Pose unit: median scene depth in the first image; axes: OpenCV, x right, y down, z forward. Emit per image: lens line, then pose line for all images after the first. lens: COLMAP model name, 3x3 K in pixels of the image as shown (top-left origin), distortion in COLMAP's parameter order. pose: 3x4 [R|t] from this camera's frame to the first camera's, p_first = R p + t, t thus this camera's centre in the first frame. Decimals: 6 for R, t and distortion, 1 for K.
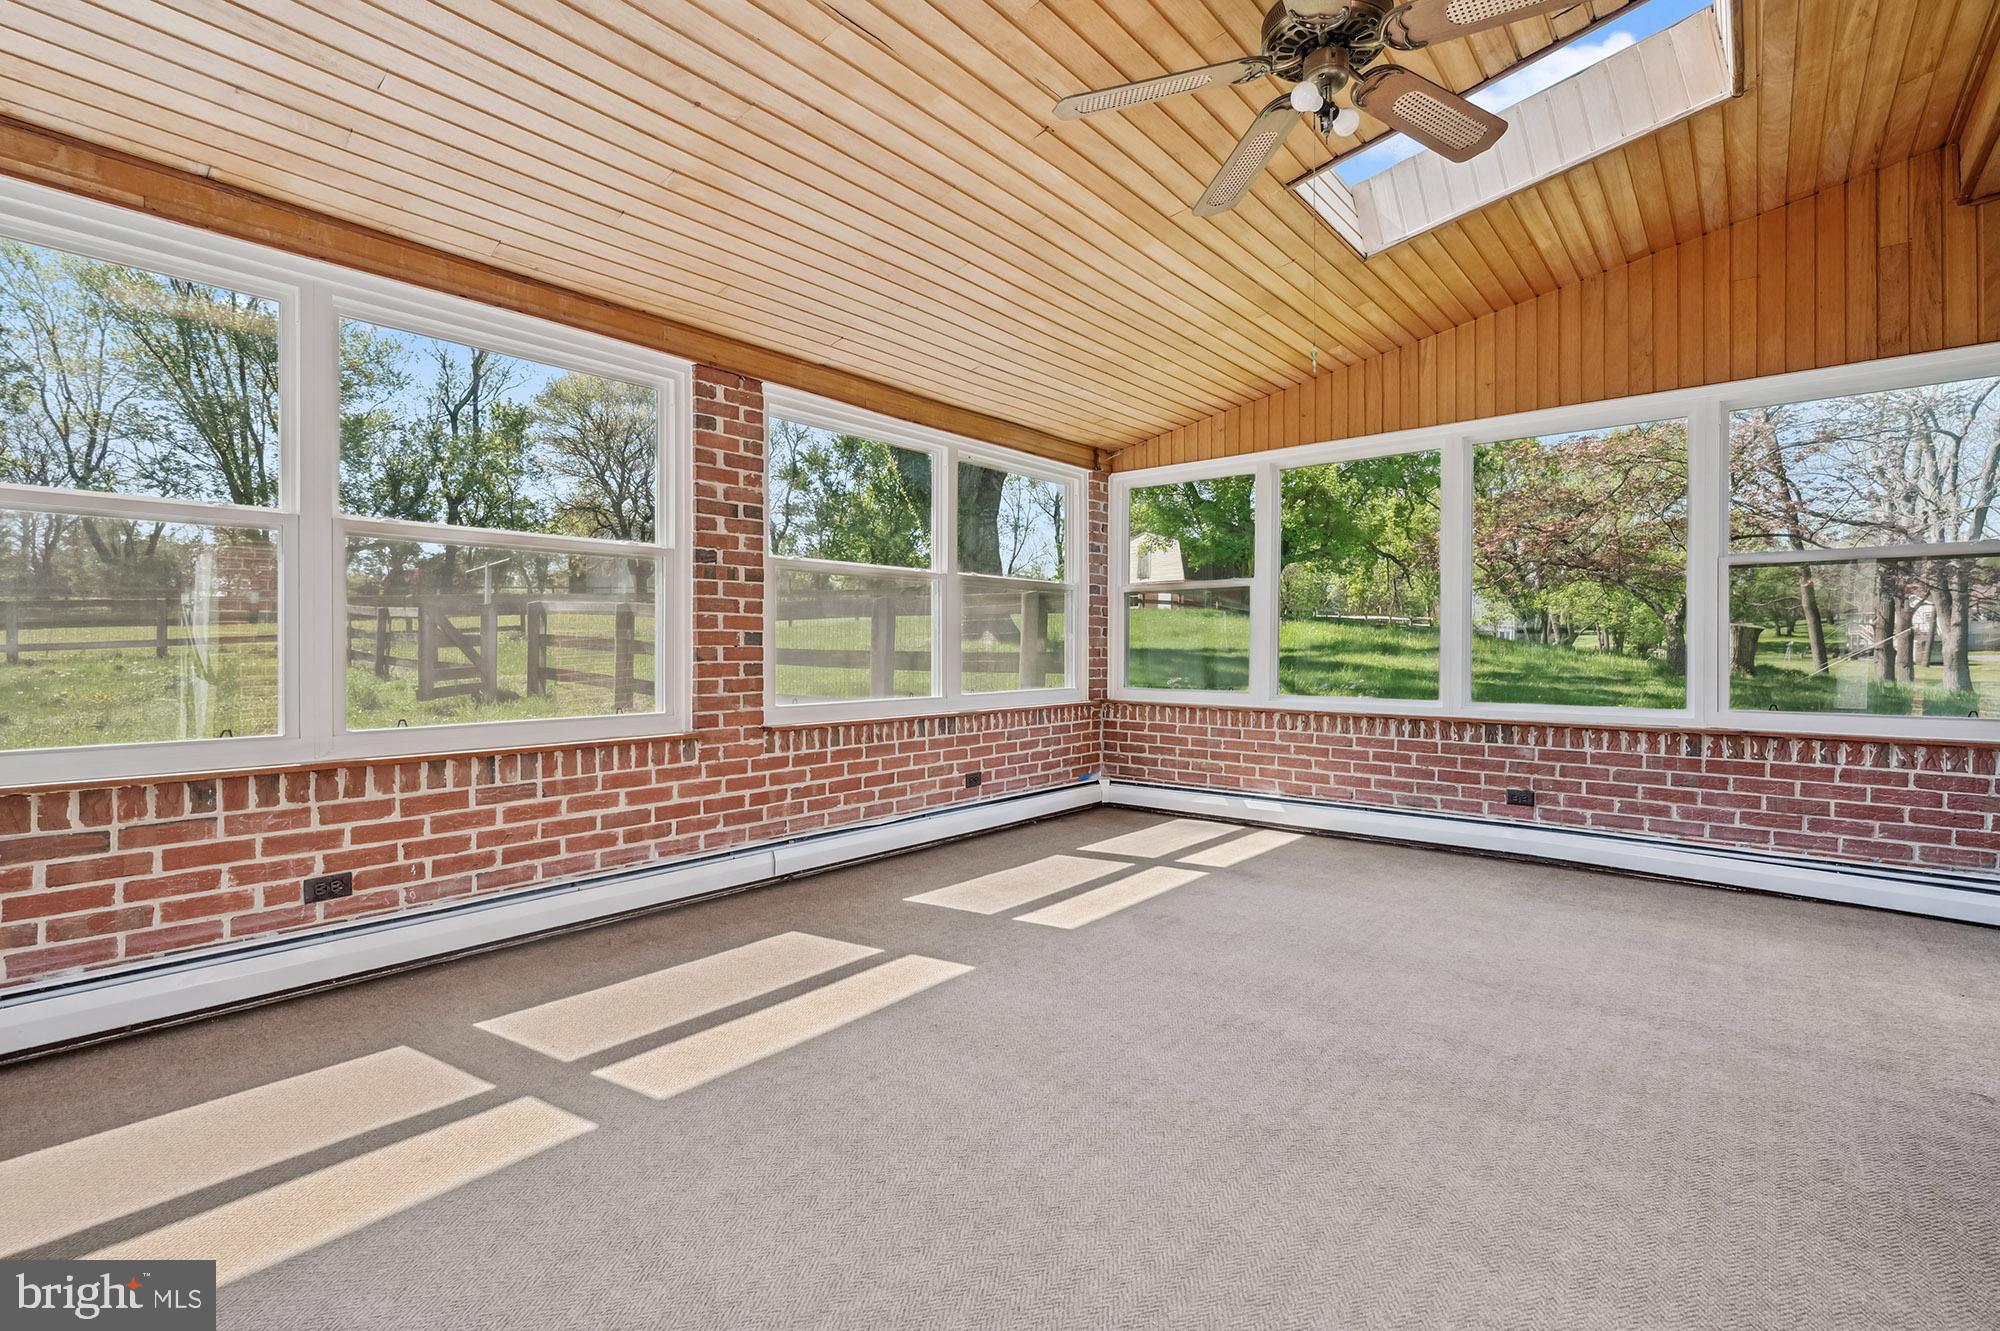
lens RADIAL K [[910.7, 0, 995.2], [0, 910.7, 651.4], [0, 0, 1]] dist [-0.001697, -0.000046]
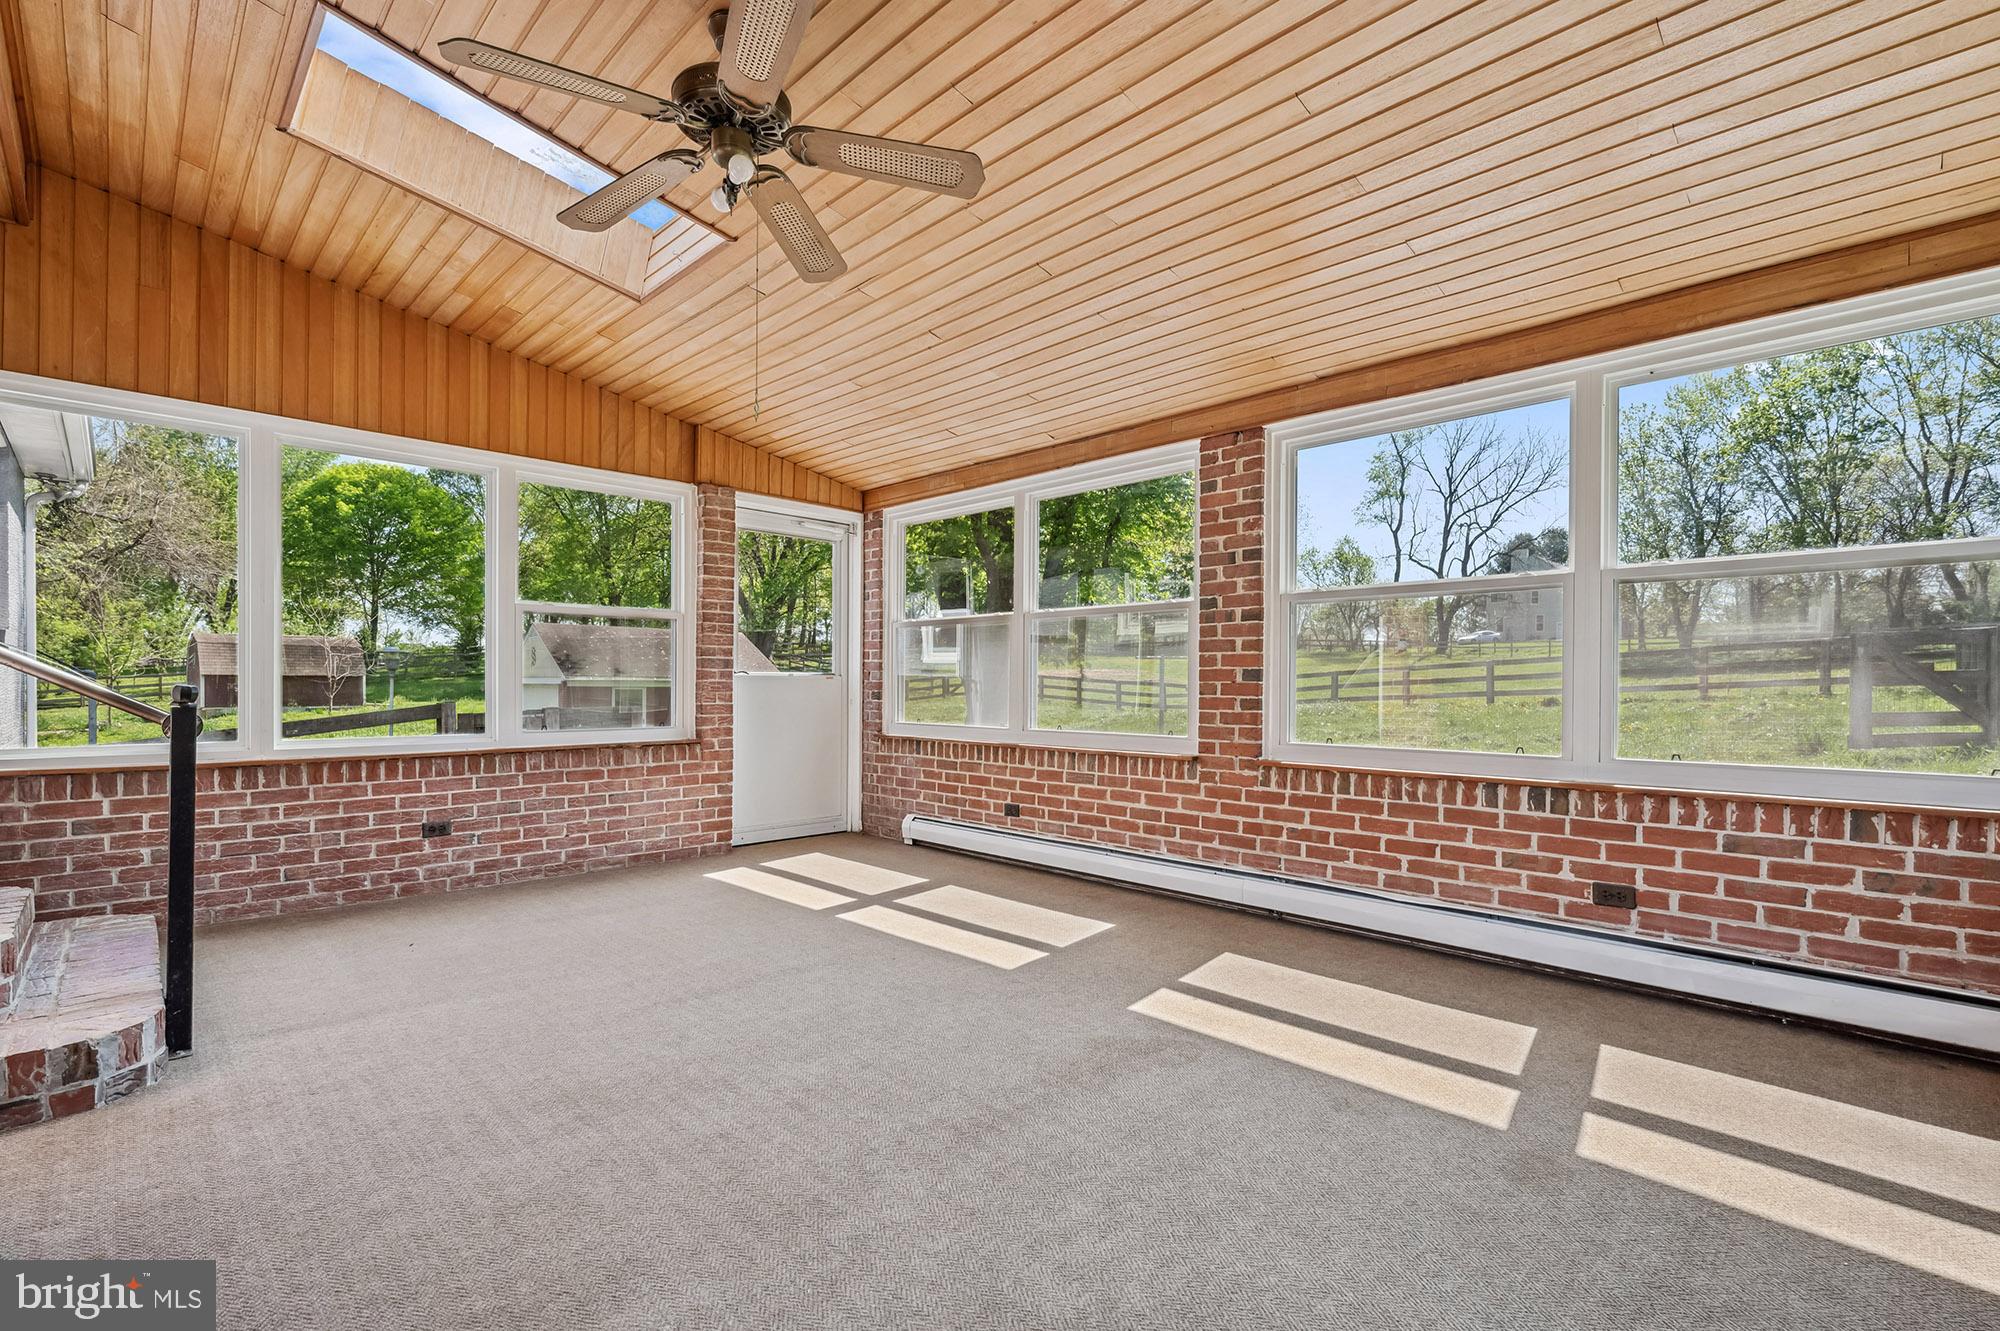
lens RADIAL K [[894.7, 0, 999.7], [0, 894.7, 691.1], [0, 0, 1]] dist [-0.001160, -0.000026]
pose [[-0.091393, 0.007153, -0.995789, 0.800644], [-0.007116, 0.999944, 0.007836, -0.001542], [0.995790, 0.007802, -0.091337, 0.816611]]
